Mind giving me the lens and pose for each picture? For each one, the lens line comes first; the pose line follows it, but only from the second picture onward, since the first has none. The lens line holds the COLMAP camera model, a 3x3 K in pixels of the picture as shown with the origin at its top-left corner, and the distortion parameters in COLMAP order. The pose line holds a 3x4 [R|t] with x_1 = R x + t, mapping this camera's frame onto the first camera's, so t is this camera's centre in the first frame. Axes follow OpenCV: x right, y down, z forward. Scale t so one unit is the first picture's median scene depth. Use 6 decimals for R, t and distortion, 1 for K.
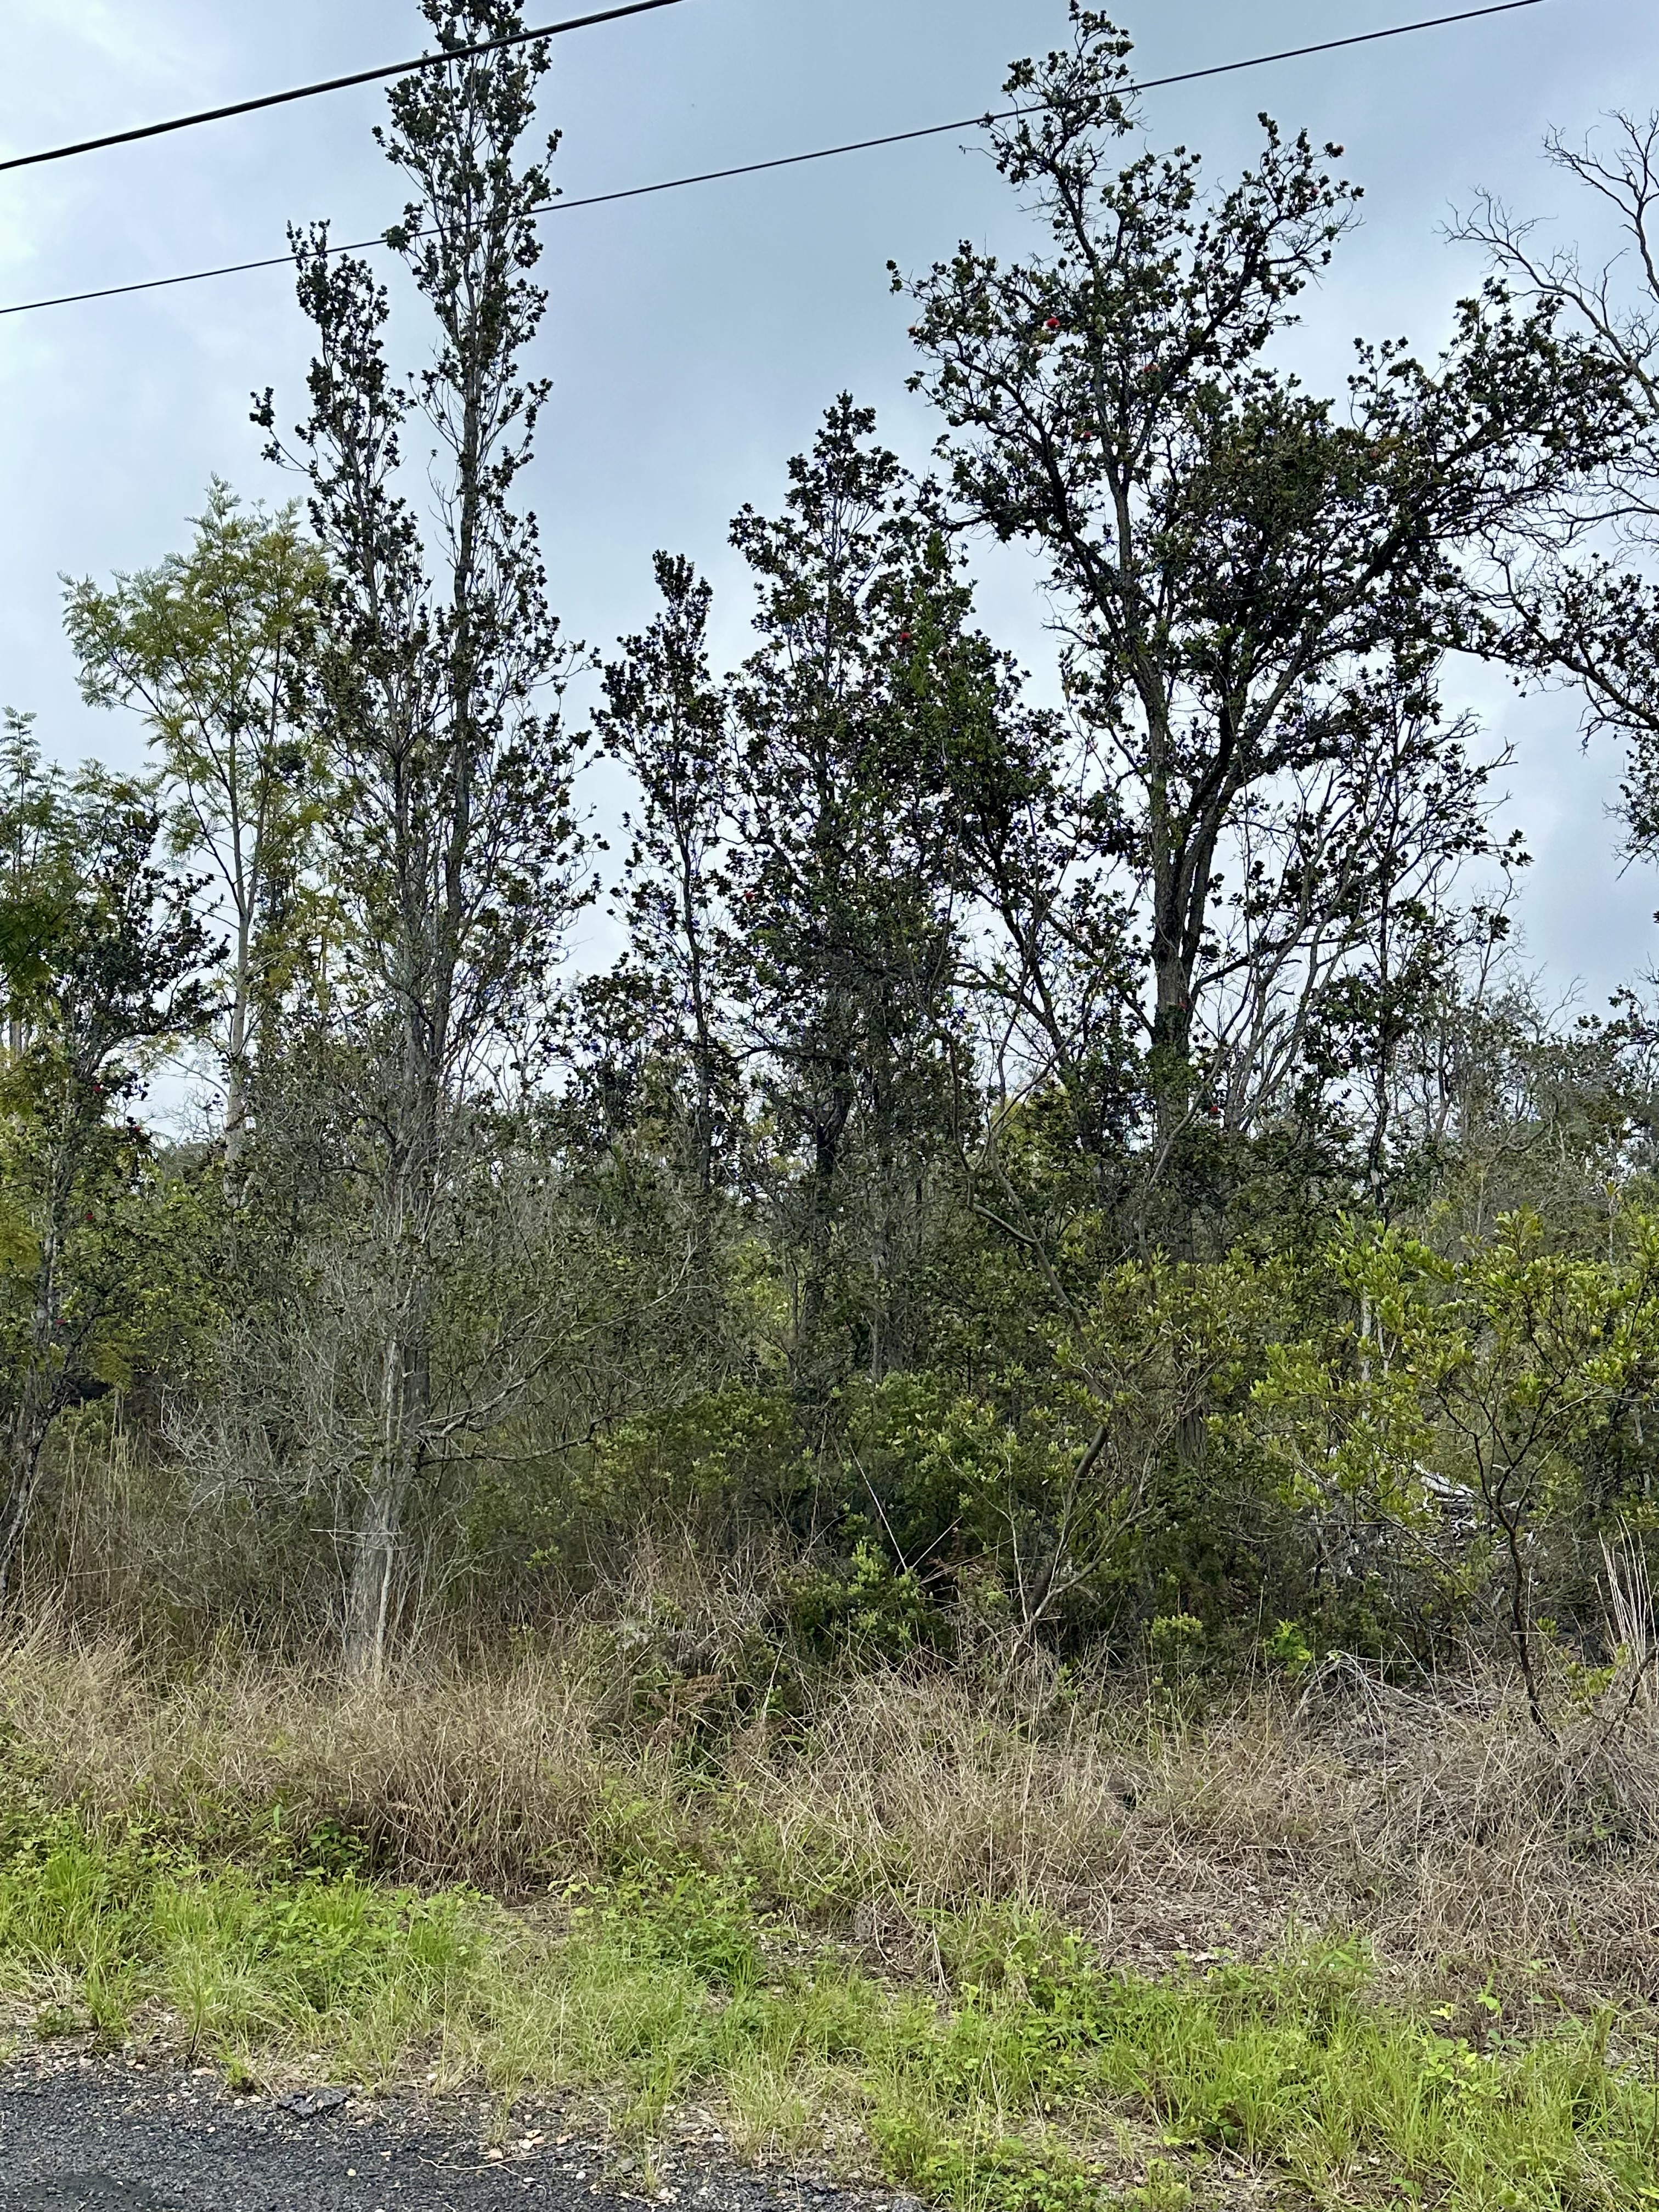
lens RADIAL K [[2142.1, 0, 844.3], [0, 2142.1, 1113.0], [0, 0, 1]] dist [0.030740, 0.000000]
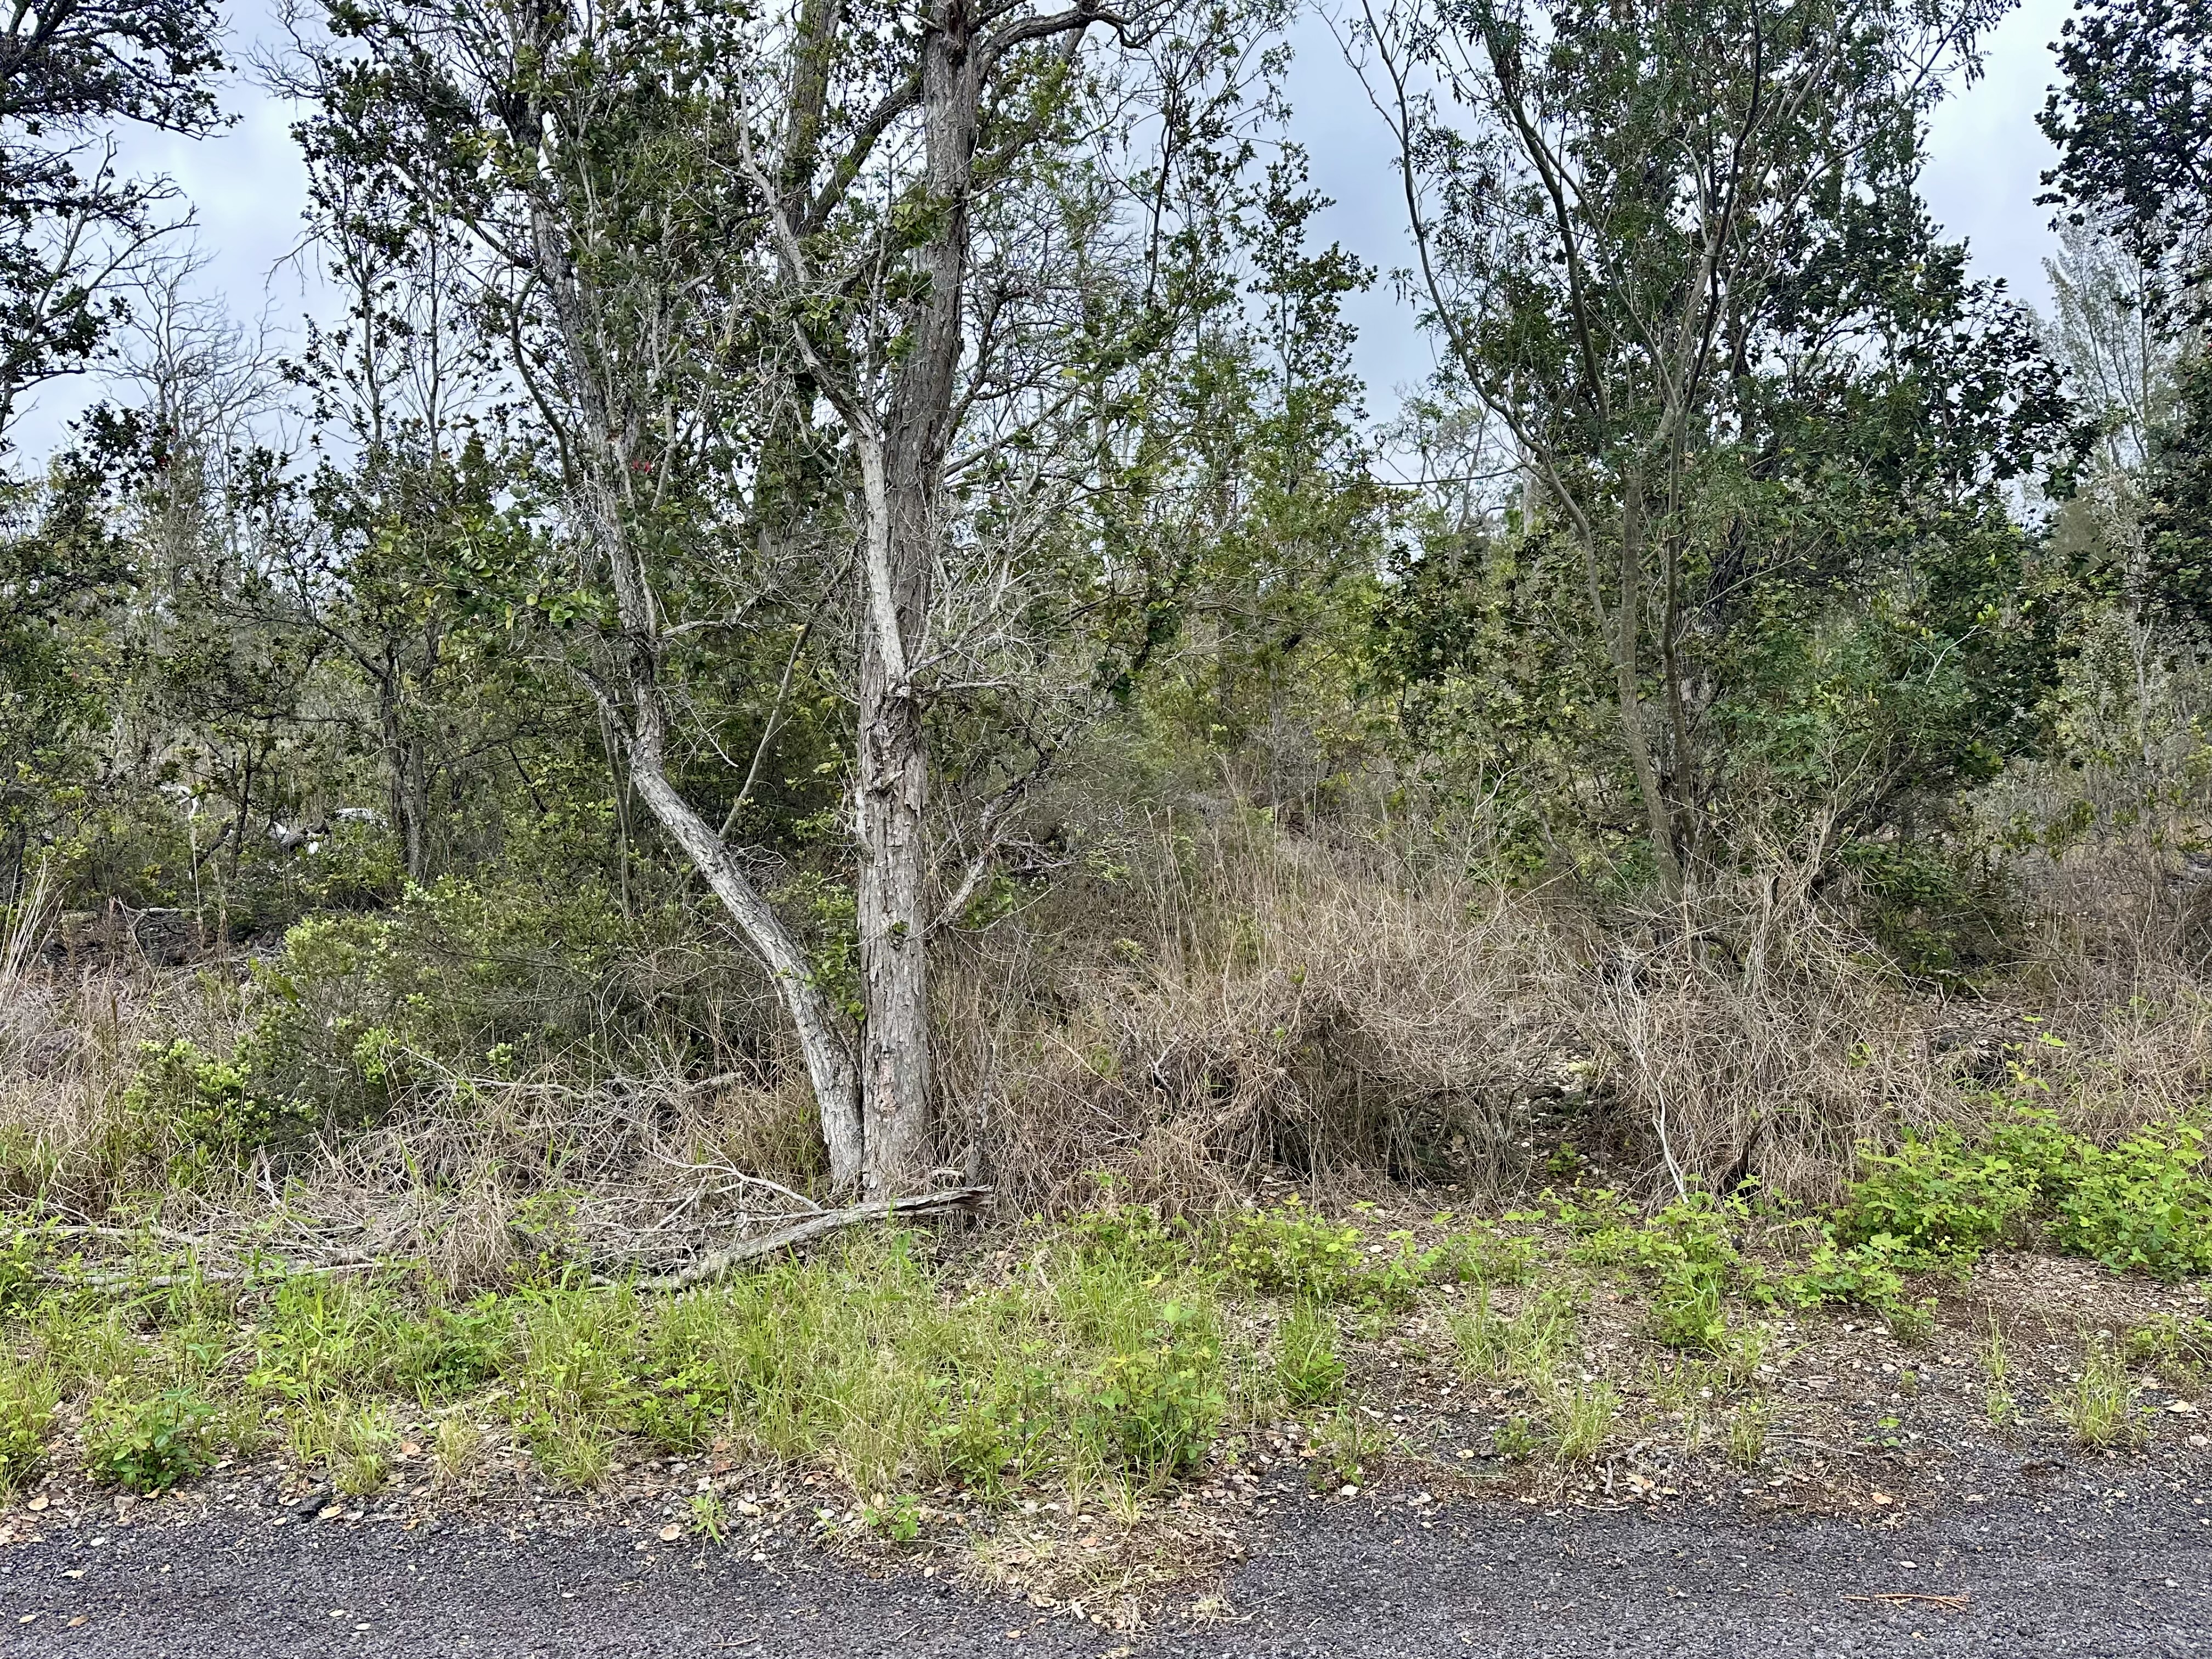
lens RADIAL K [[1649.9, 0, 1108.7], [0, 1649.9, 832.5], [0, 0, 1]] dist [0.054711, -0.061594]
pose [[0.916910, -0.048605, 0.396123, 0.395710], [-0.018686, 0.986239, 0.164264, 0.006332], [-0.398656, -0.158017, 0.903385, -0.077367]]
